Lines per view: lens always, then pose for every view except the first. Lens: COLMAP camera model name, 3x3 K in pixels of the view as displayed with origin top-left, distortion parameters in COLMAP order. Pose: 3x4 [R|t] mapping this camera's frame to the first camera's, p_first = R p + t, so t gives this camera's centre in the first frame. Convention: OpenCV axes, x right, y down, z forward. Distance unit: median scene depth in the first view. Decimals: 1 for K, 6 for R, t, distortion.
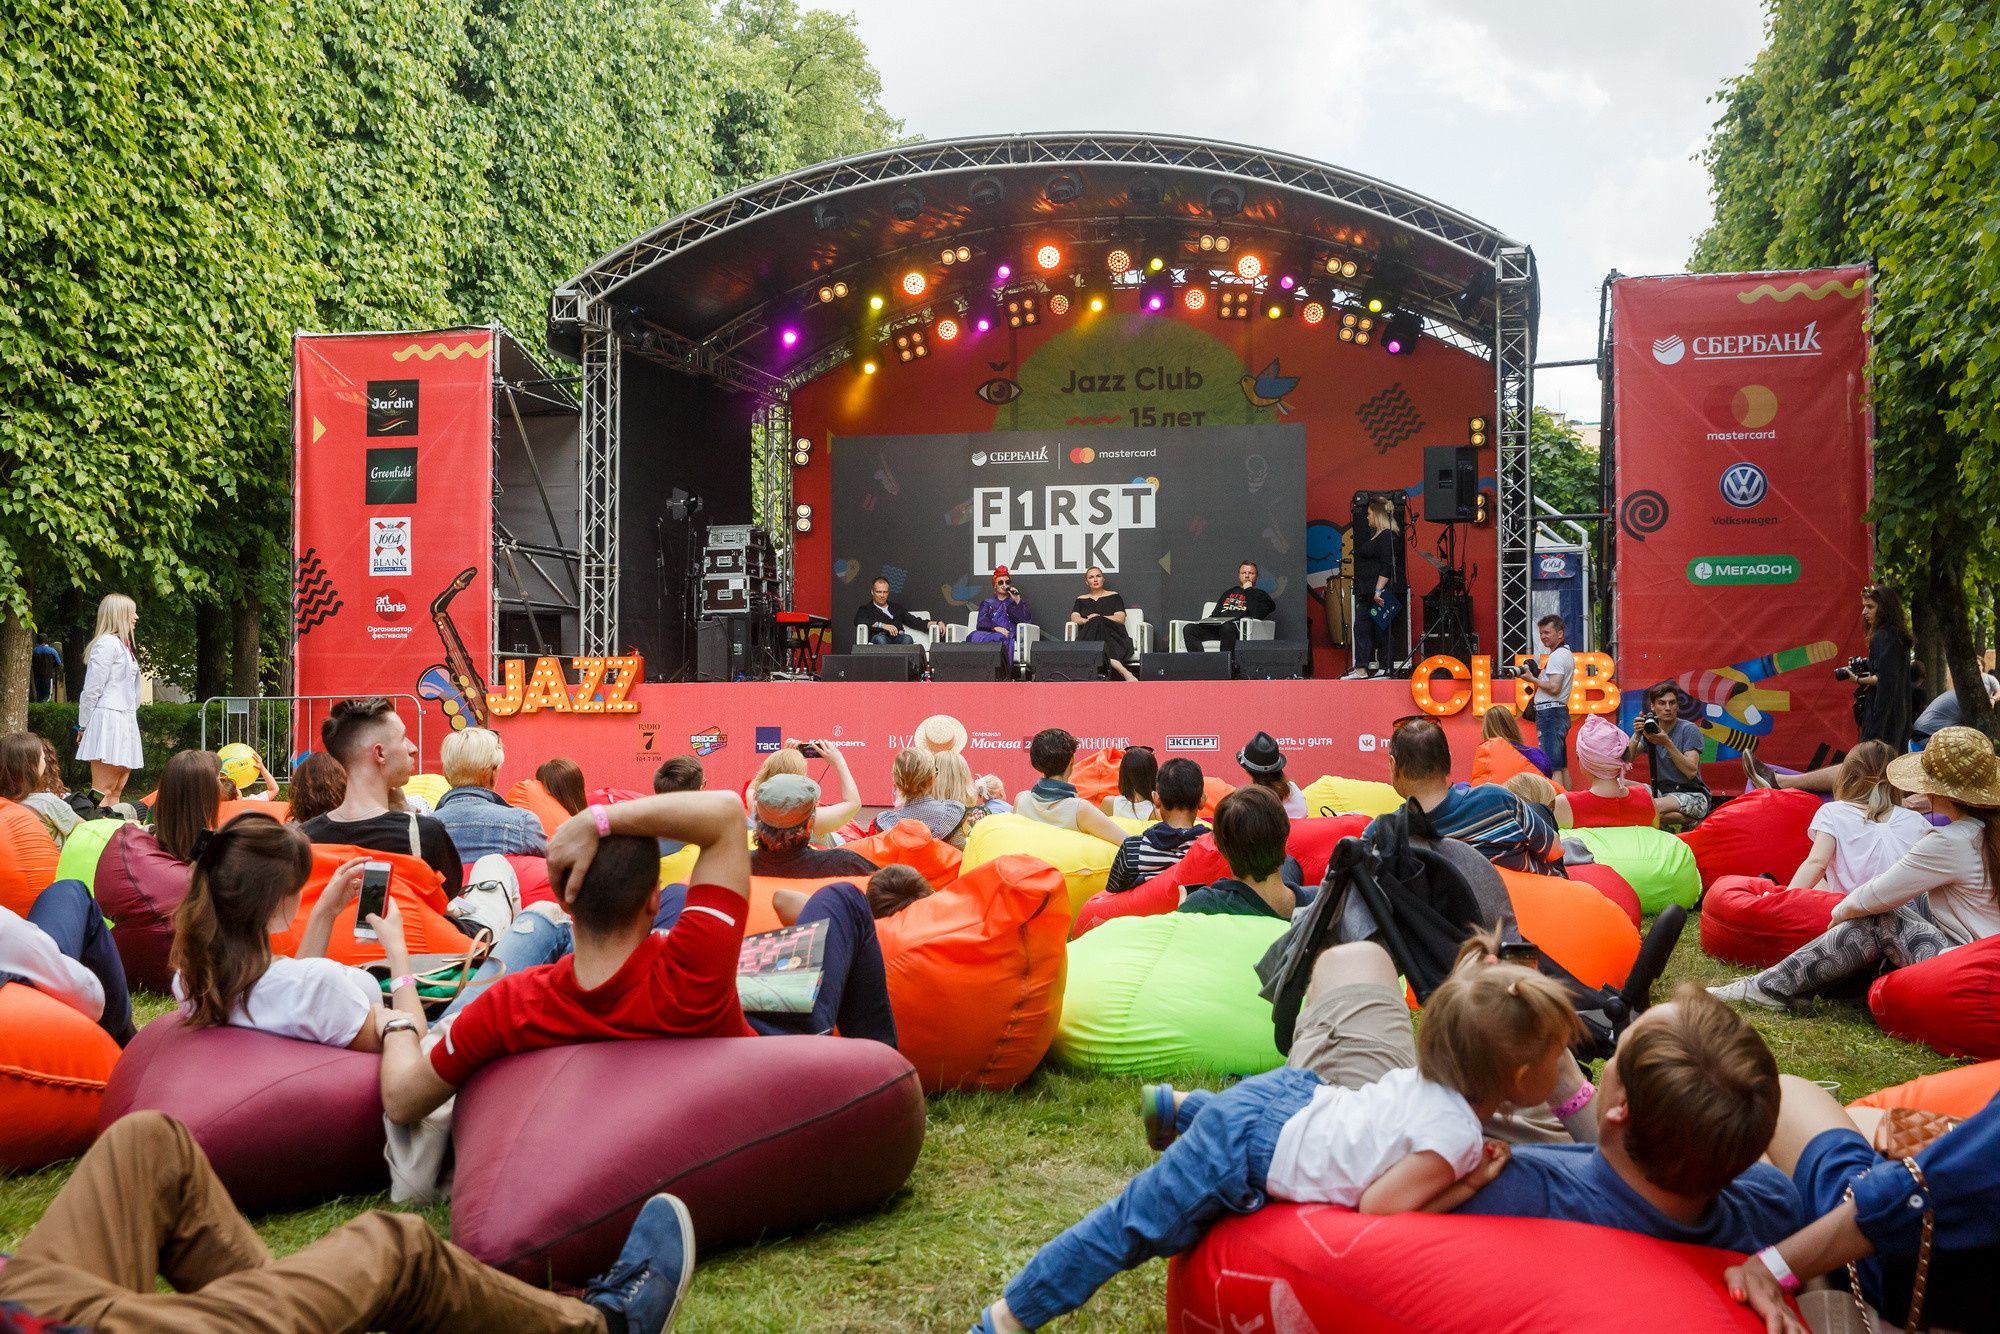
lens RADIAL K [[2265.7, 0, 995.5], [0, 2265.7, 687.6], [0, 0, 1]] dist [0.019008, 0.030933]
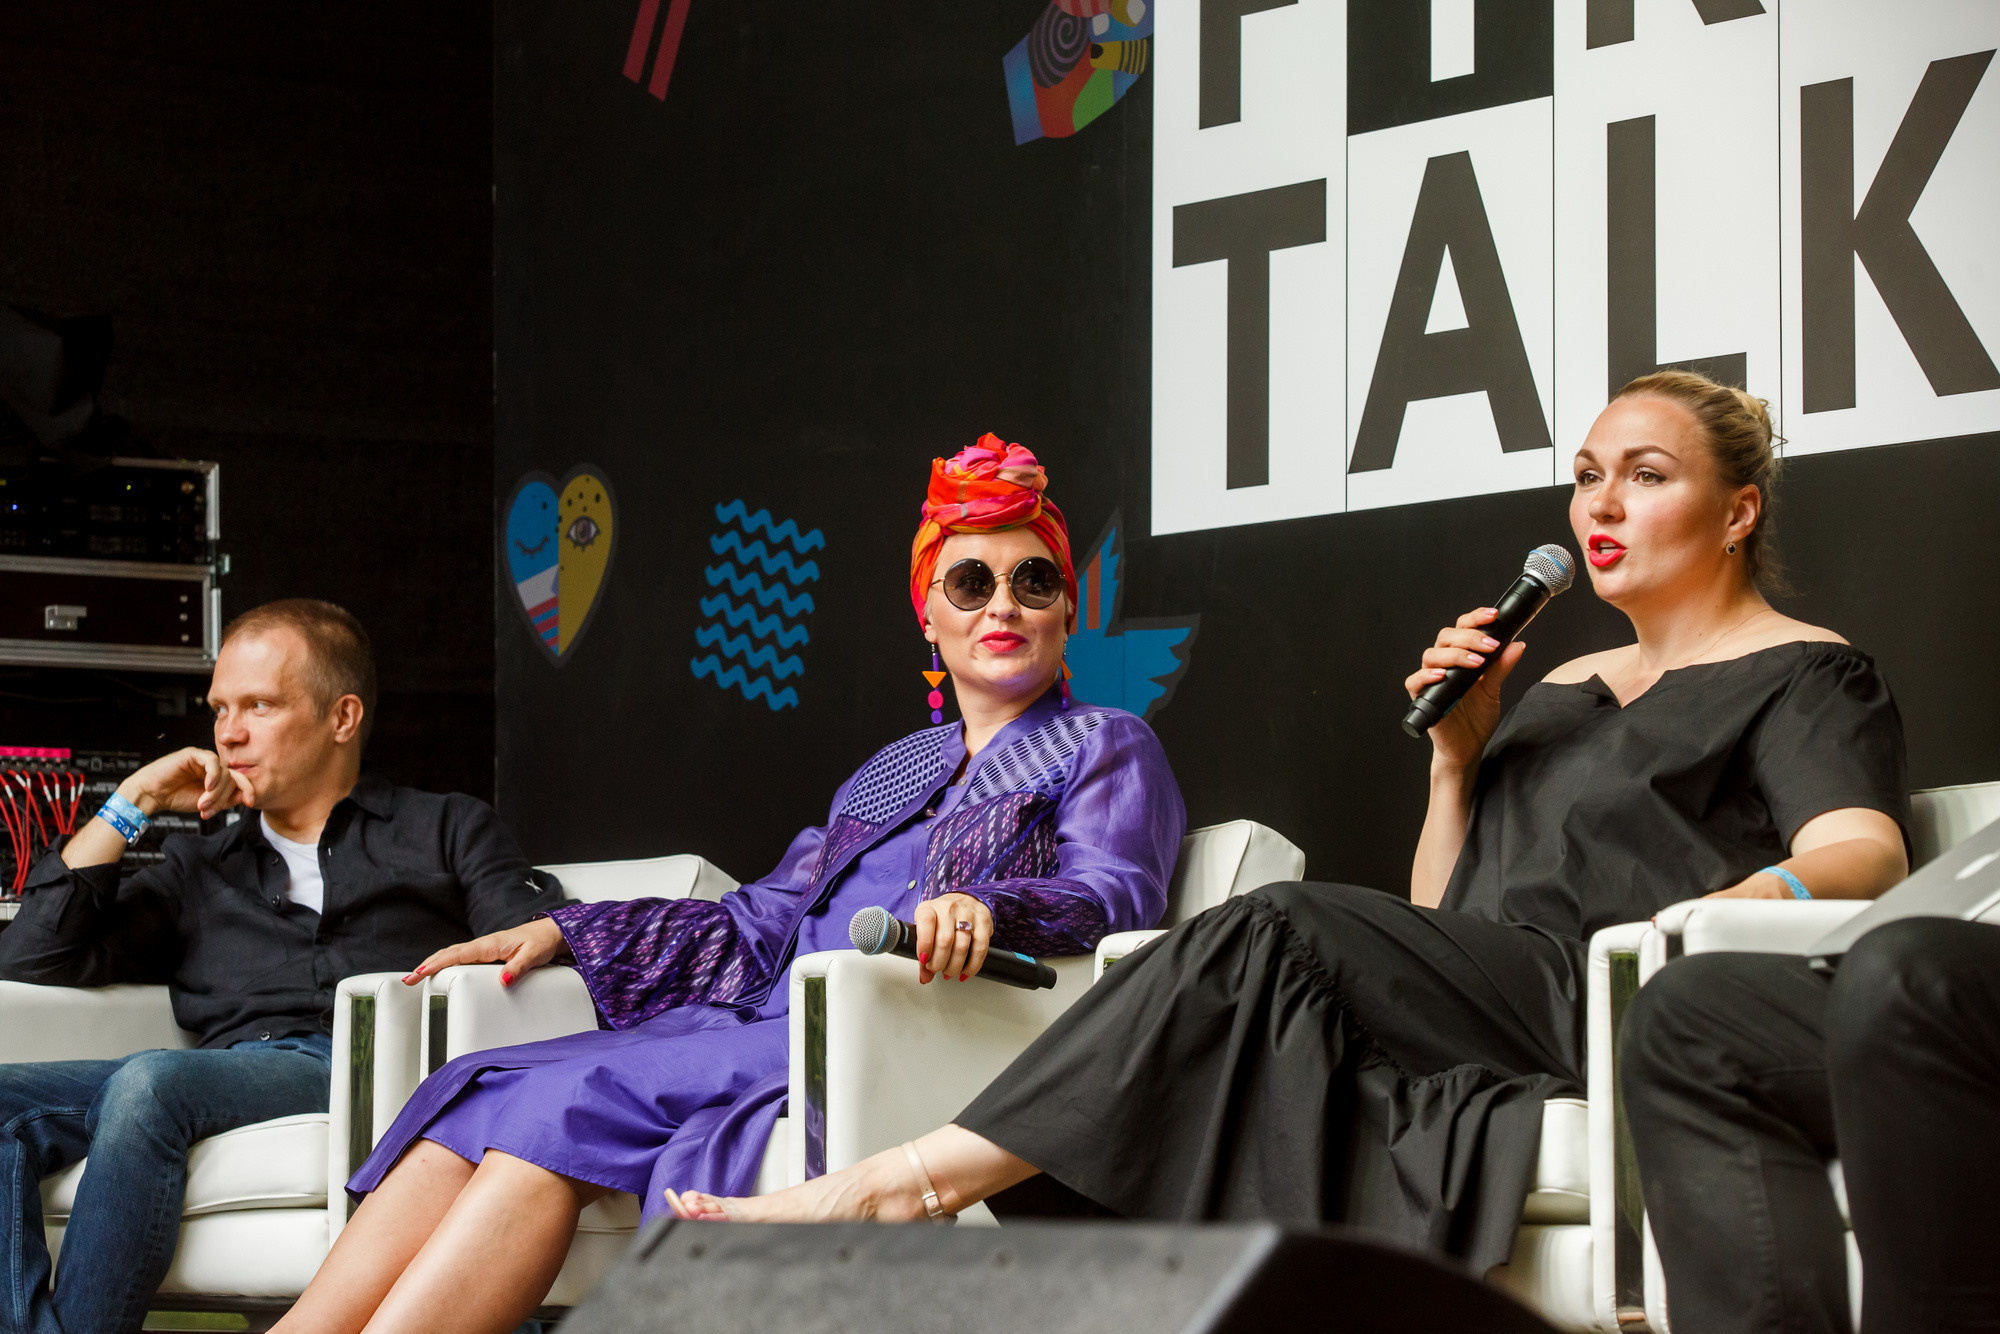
lens RADIAL K [[6593.7, 0, 1000.0], [0, 6593.7, 667.0], [0, 0, 1]] dist [0.148609, 2.810532]
pose [[0.748396, -0.044844, -0.661735, 0.236180], [0.008747, 0.998292, -0.057760, -0.024628], [0.663195, 0.037439, 0.747510, 0.803499]]
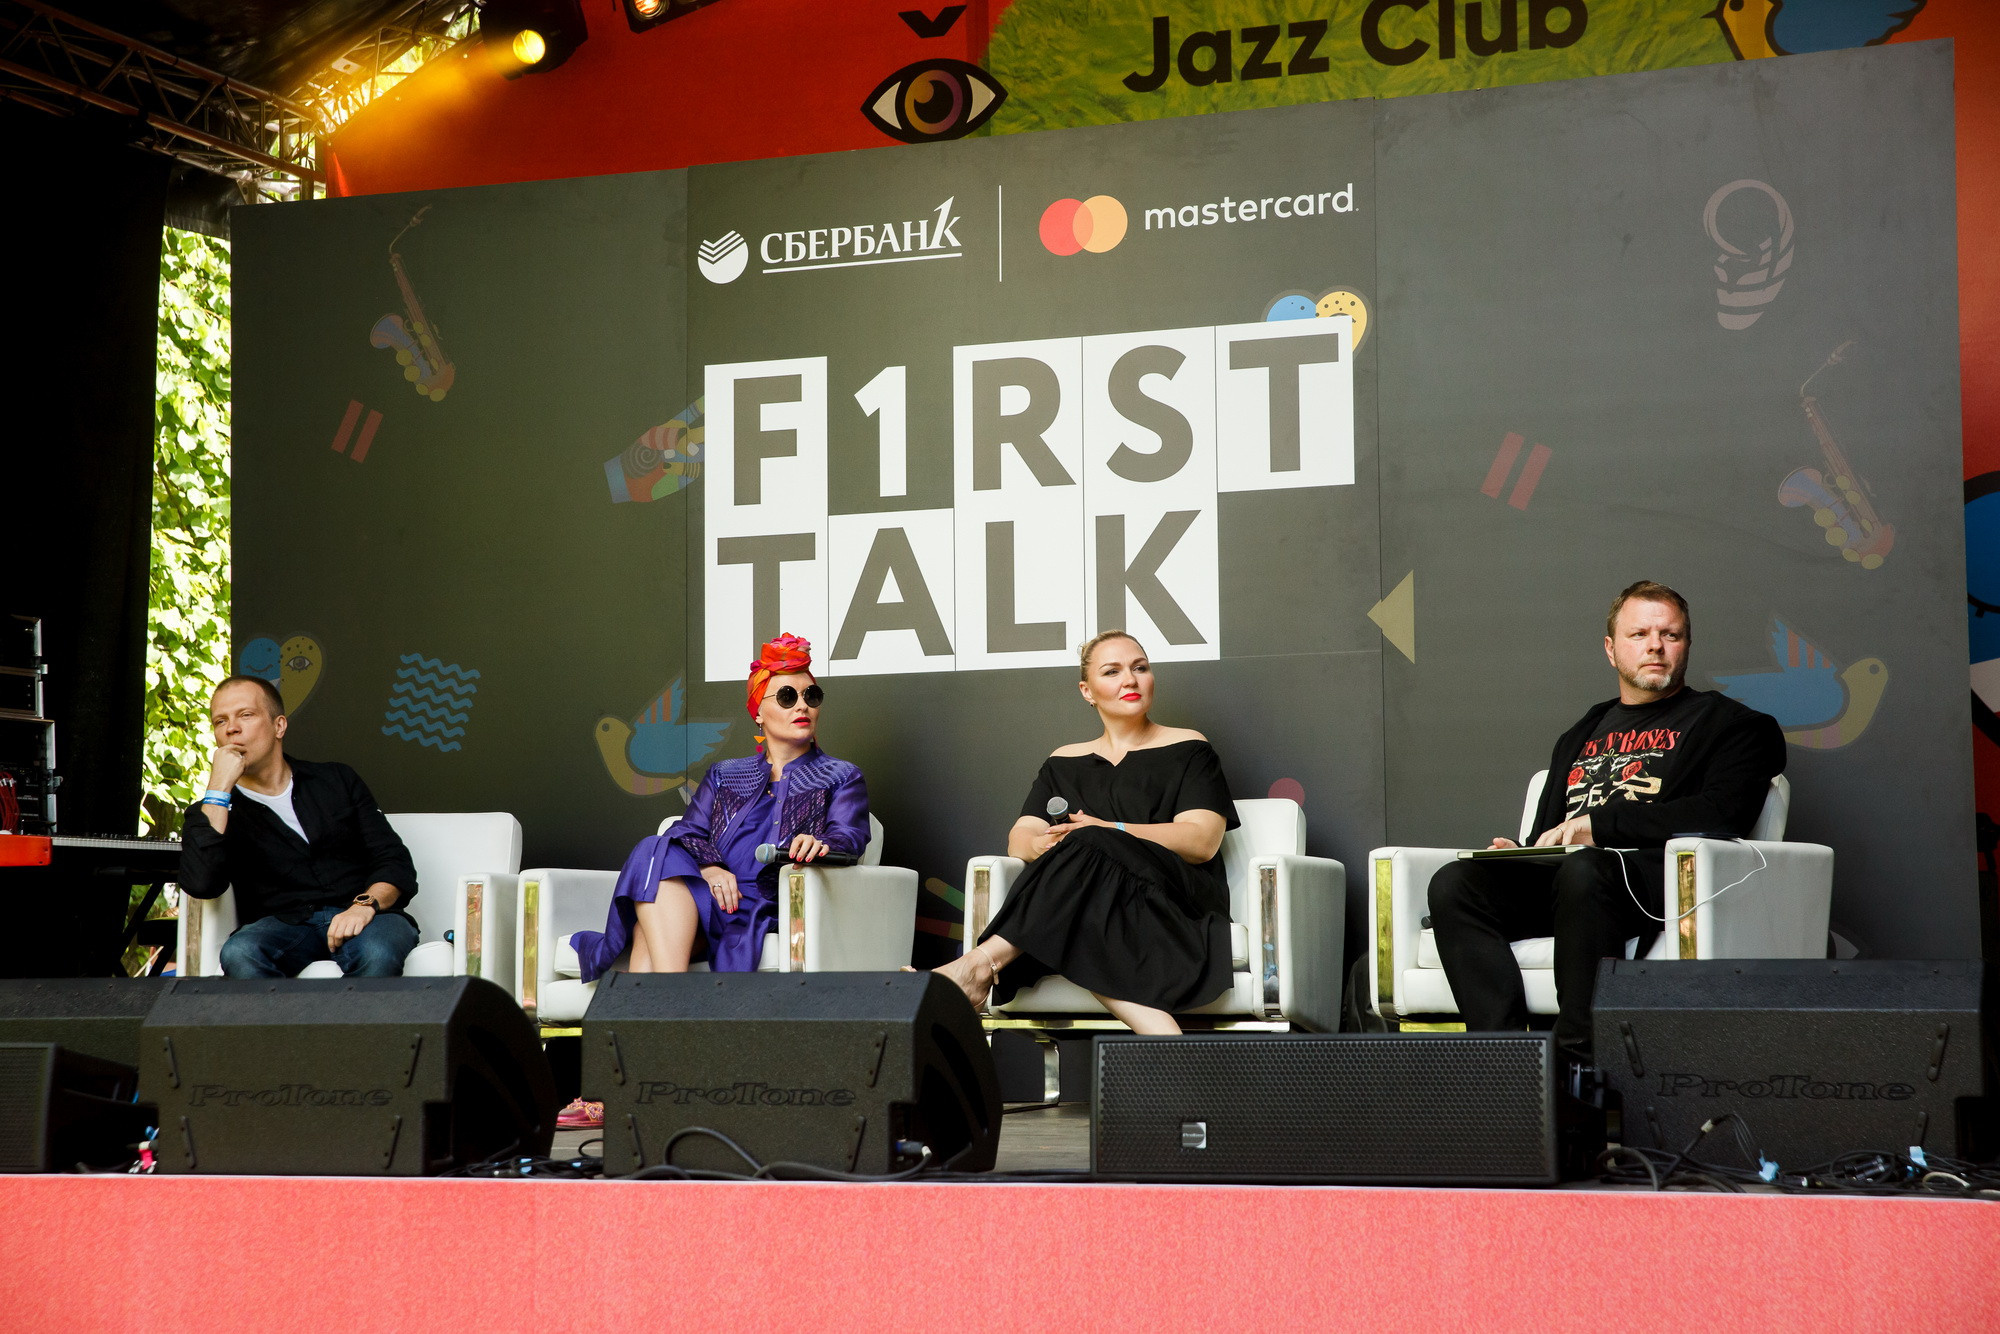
lens RADIAL K [[3473.0, 0, 952.6], [0, 3473.0, 726.7], [0, 0, 1]] dist [0.159004, 0.109149]
pose [[0.989726, -0.018082, -0.141826, 0.087286], [0.011455, 0.998810, -0.047401, -0.026064], [0.142514, 0.045289, 0.988756, 0.644379]]
